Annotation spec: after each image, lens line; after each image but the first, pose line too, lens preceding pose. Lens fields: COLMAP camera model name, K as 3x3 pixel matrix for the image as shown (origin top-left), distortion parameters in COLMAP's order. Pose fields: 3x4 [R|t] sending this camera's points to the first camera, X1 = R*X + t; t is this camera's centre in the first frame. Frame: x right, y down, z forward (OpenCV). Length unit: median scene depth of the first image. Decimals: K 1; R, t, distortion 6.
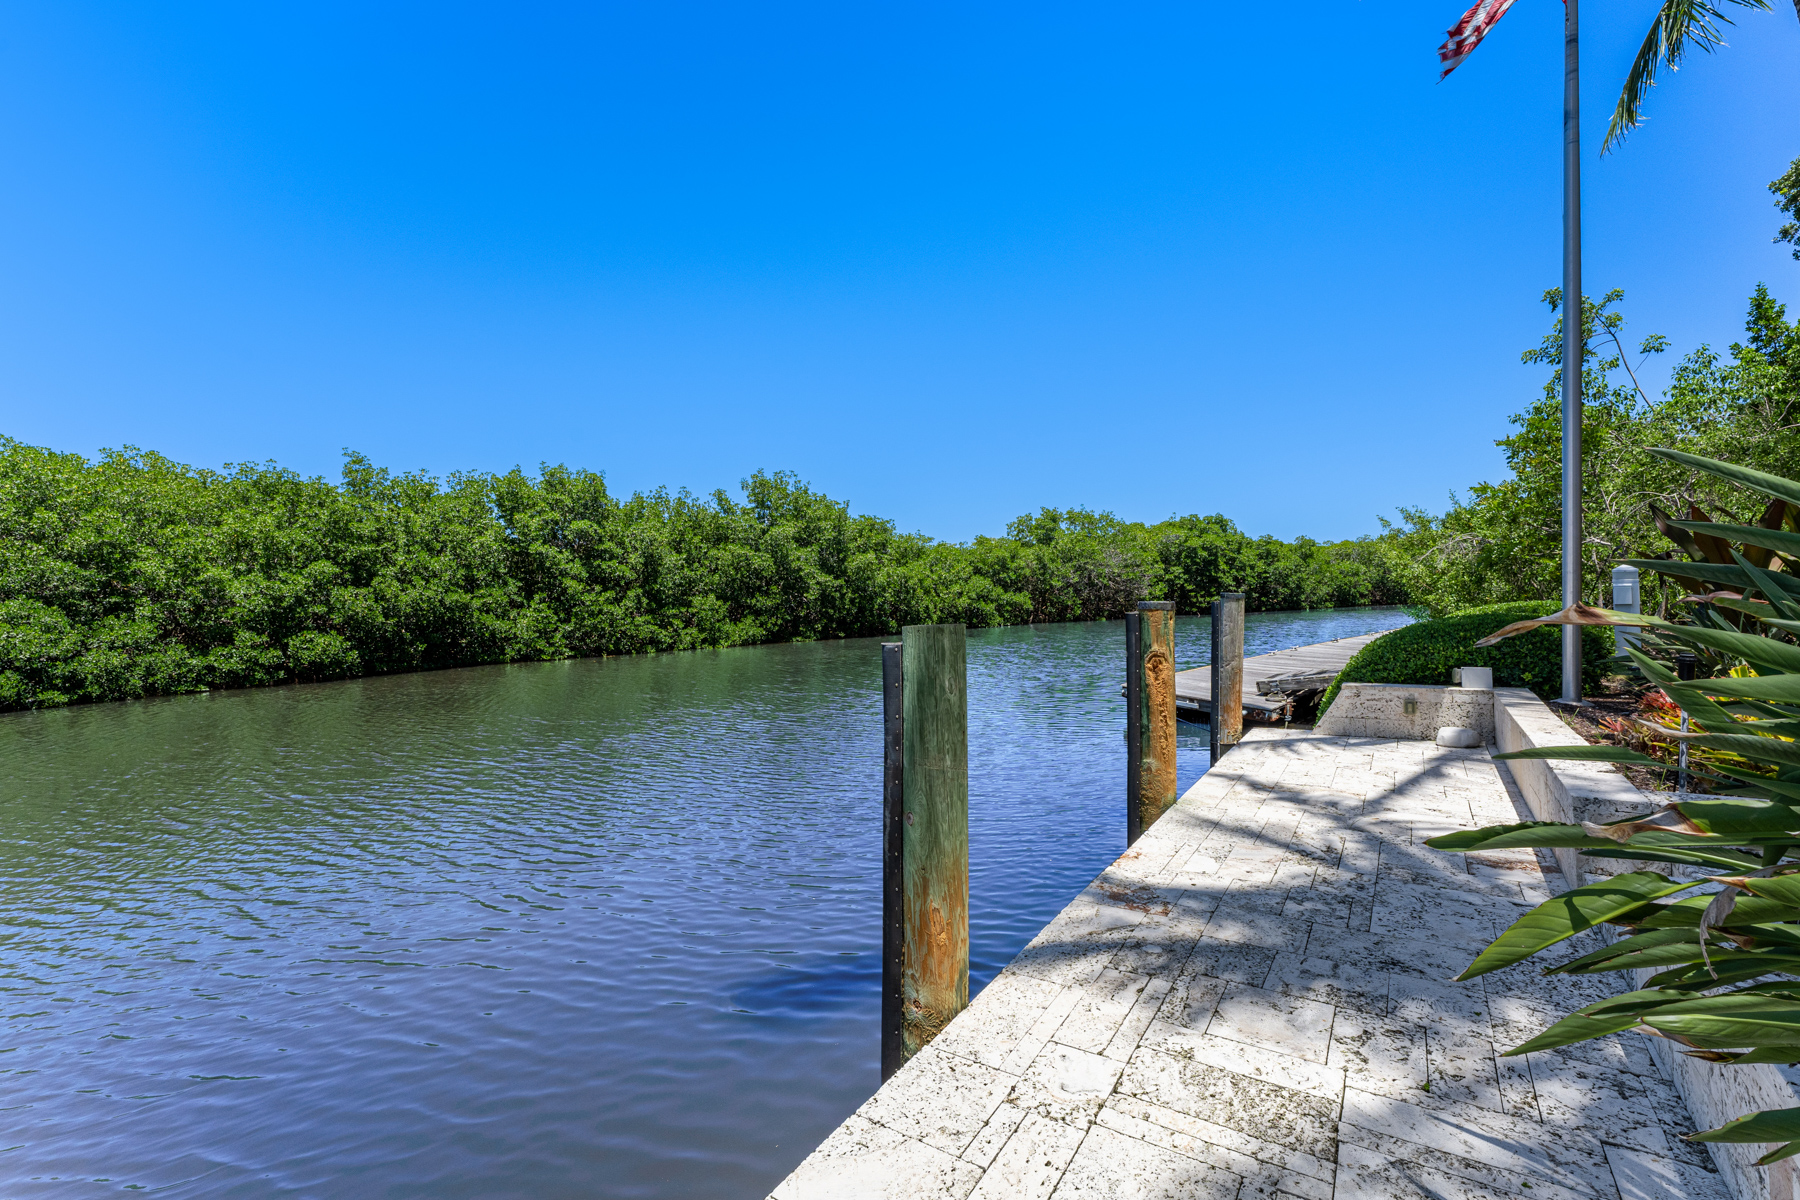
lens RADIAL K [[743.7, 0, 863.6], [0, 743.7, 600.5], [0, 0, 1]] dist [0.000066, -0.000054]
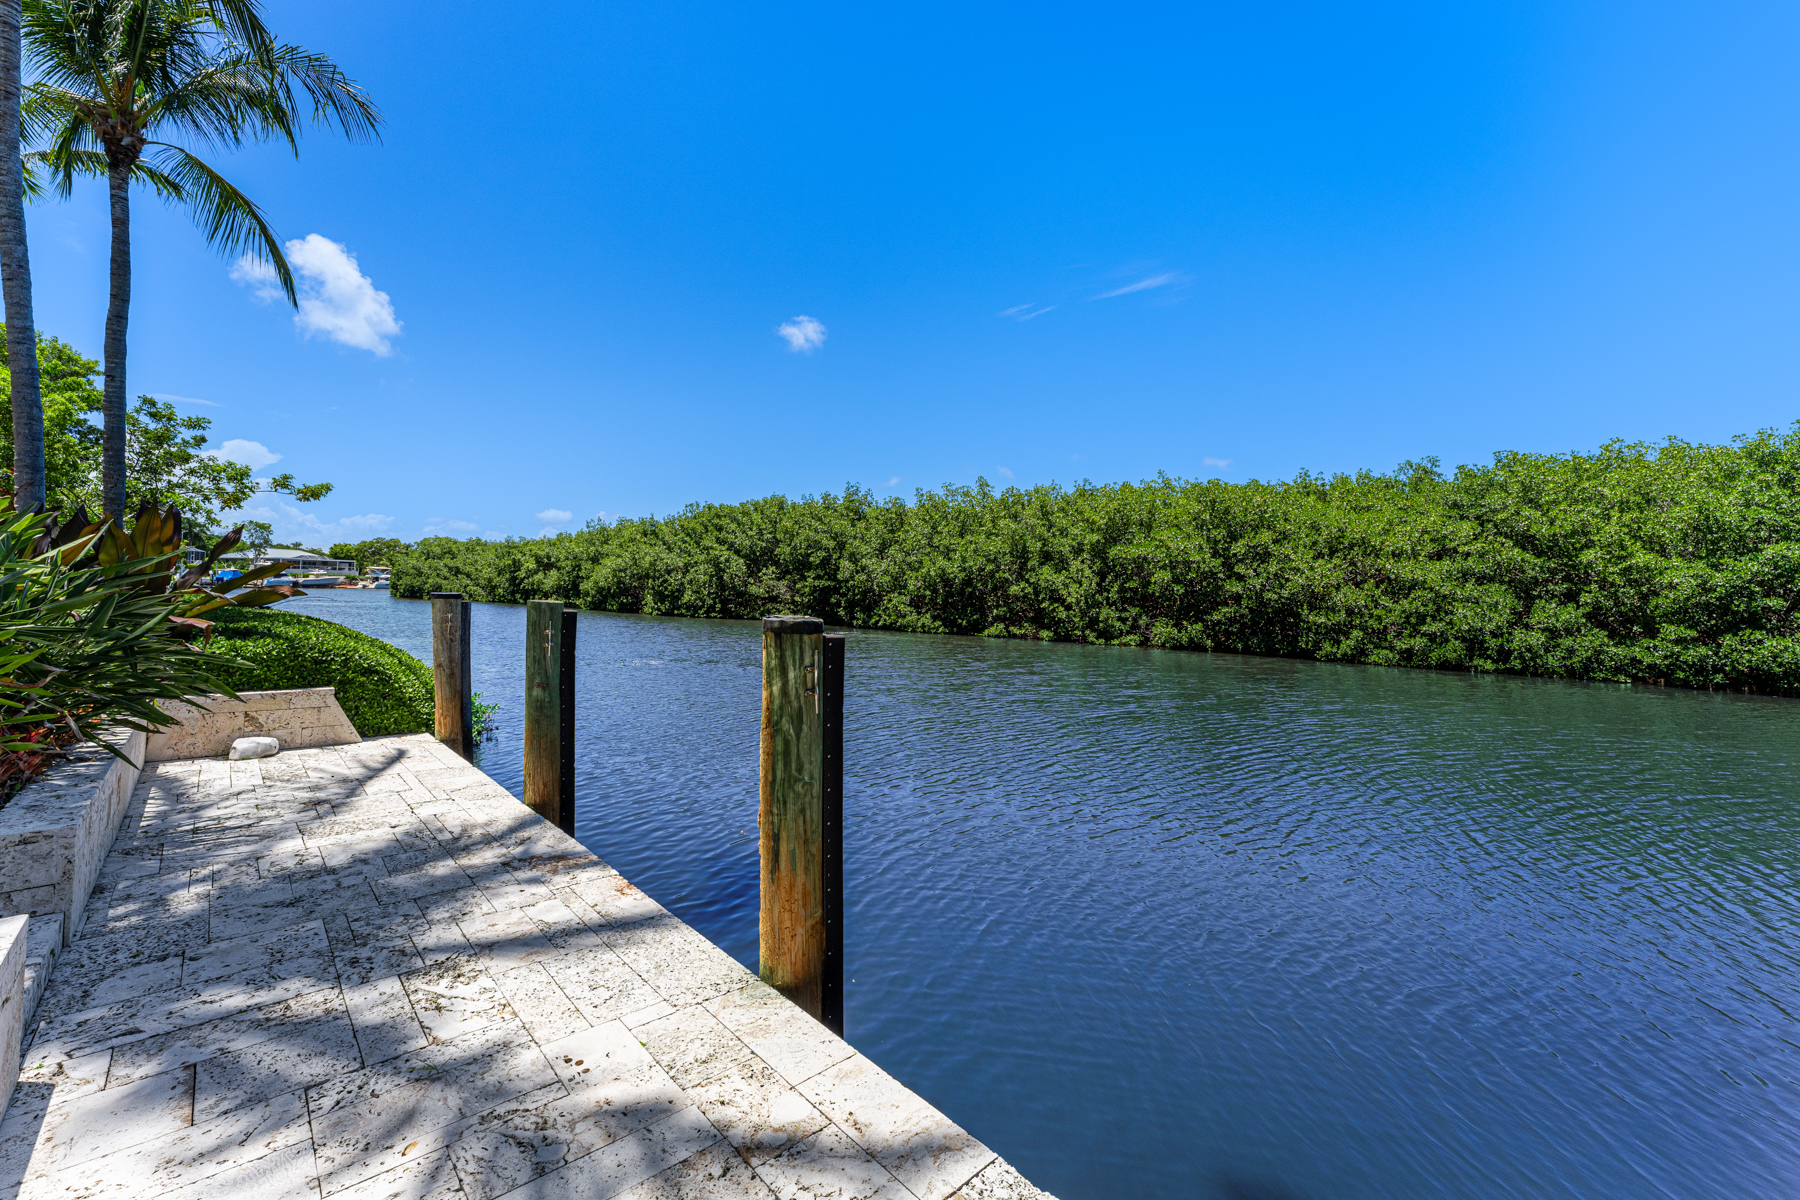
lens RADIAL K [[719.8, 0, 919.7], [0, 719.8, 578.8], [0, 0, 1]] dist [-0.001166, -0.000026]
pose [[-0.144402, 0.014205, -0.989417, 0.090892], [-0.026571, 0.999481, 0.018227, -0.002802], [0.989162, 0.028922, -0.143950, 0.115584]]
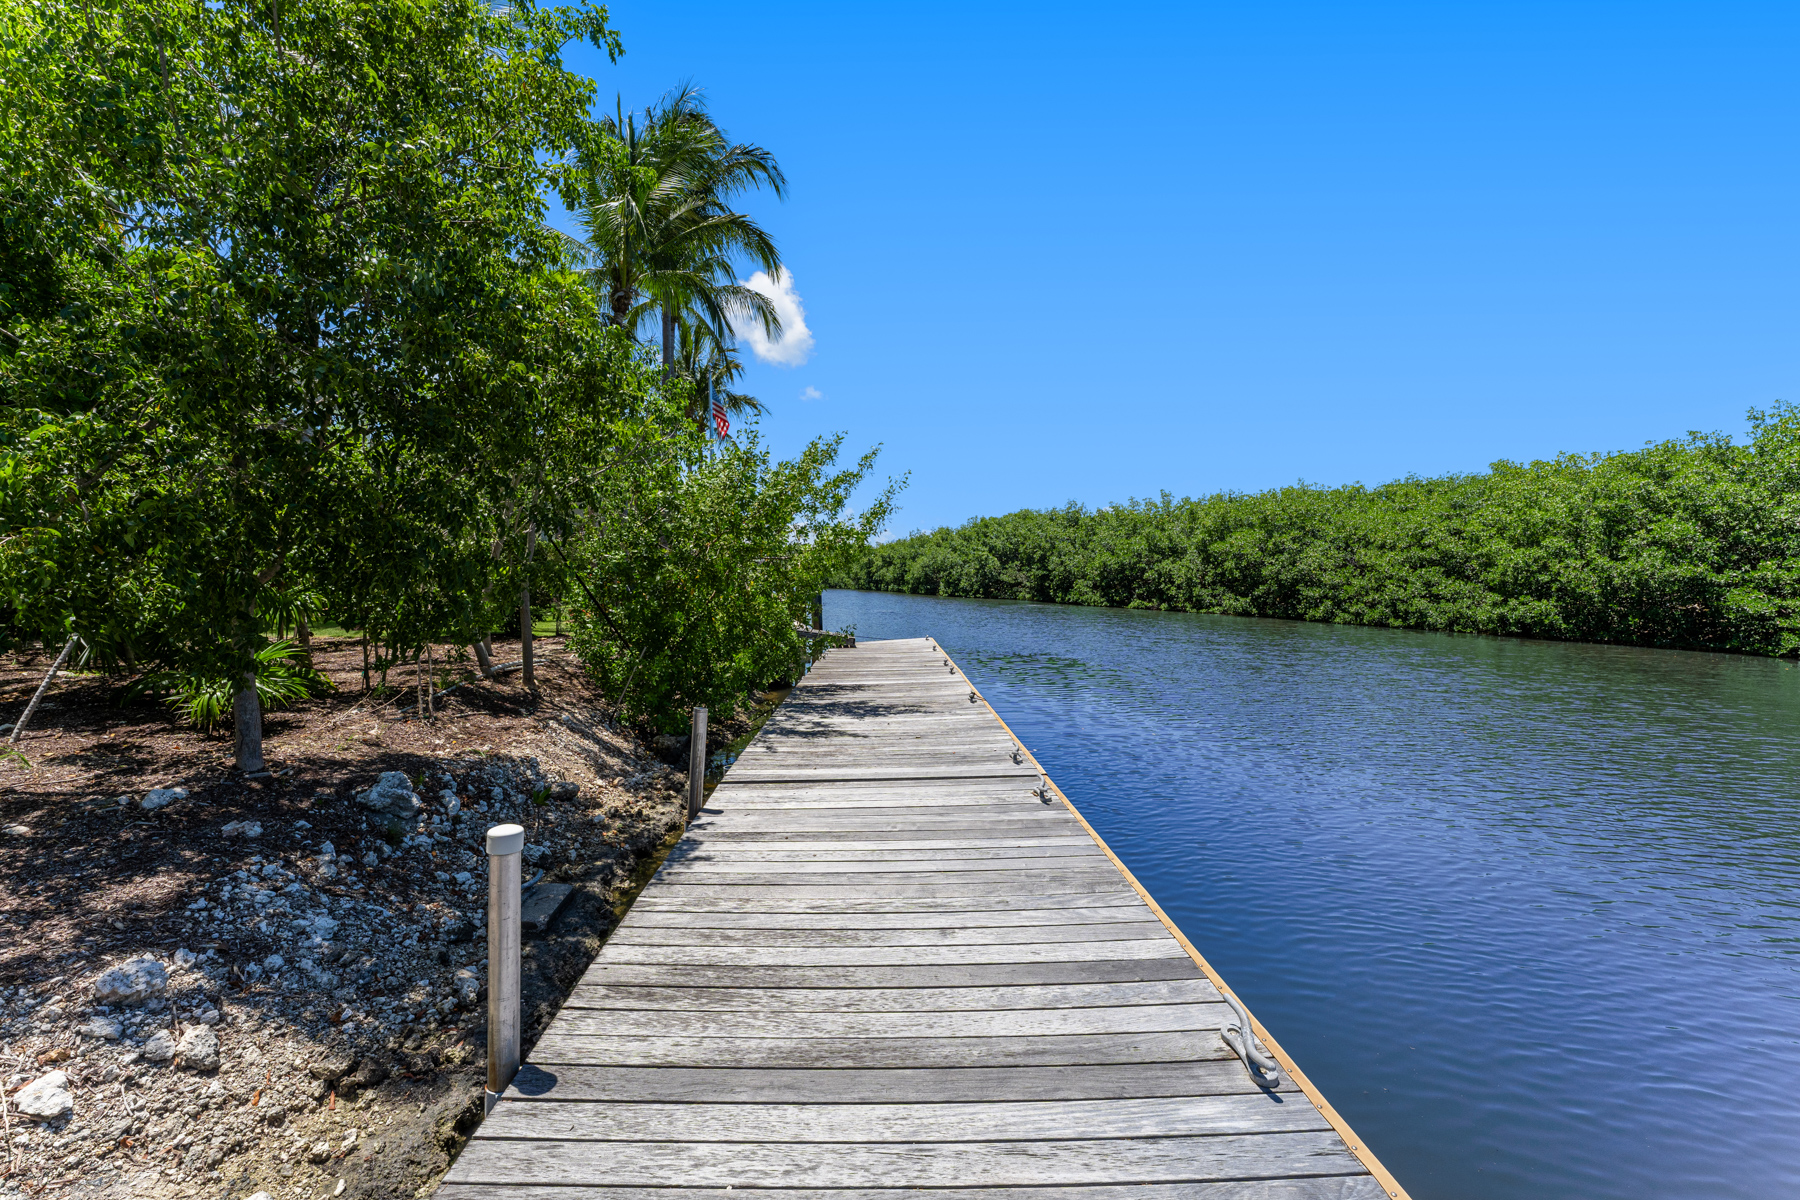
lens RADIAL K [[719.8, 0, 919.7], [0, 719.8, 578.8], [0, 0, 1]] dist [-0.001166, -0.000026]
pose [[-0.582298, 0.030196, -0.812414, 0.435292], [0.000028, 0.999311, 0.037123, -0.016669], [0.812975, 0.021594, -0.581898, 0.488879]]
